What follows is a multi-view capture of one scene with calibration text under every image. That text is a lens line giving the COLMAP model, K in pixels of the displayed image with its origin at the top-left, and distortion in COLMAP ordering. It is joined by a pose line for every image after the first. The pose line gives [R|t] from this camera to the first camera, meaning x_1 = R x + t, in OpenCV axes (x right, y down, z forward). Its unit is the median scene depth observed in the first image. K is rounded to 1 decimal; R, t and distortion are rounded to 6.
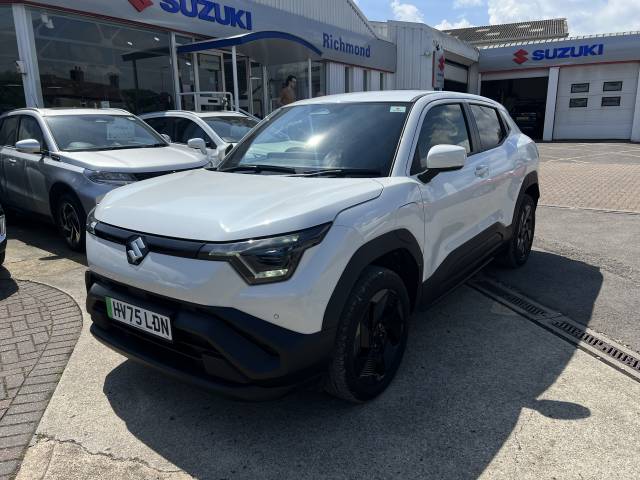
lens RADIAL K [[482.6, 0, 320.0], [0, 482.6, 240.0], [0, 0, 1]] dist [0.037801, -0.039881]
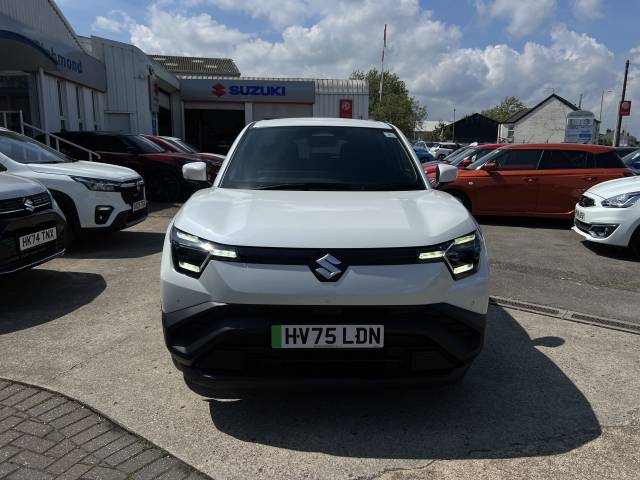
lens RADIAL K [[485.7, 0, 321.9], [0, 485.7, 239.4], [0, 0, 1]] dist [0.031659, -0.004995]
pose [[0.787865, -0.084599, 0.610009, -0.665307], [0.117387, 0.992989, -0.013900, -0.015136], [-0.604556, 0.082558, 0.792273, 0.151672]]
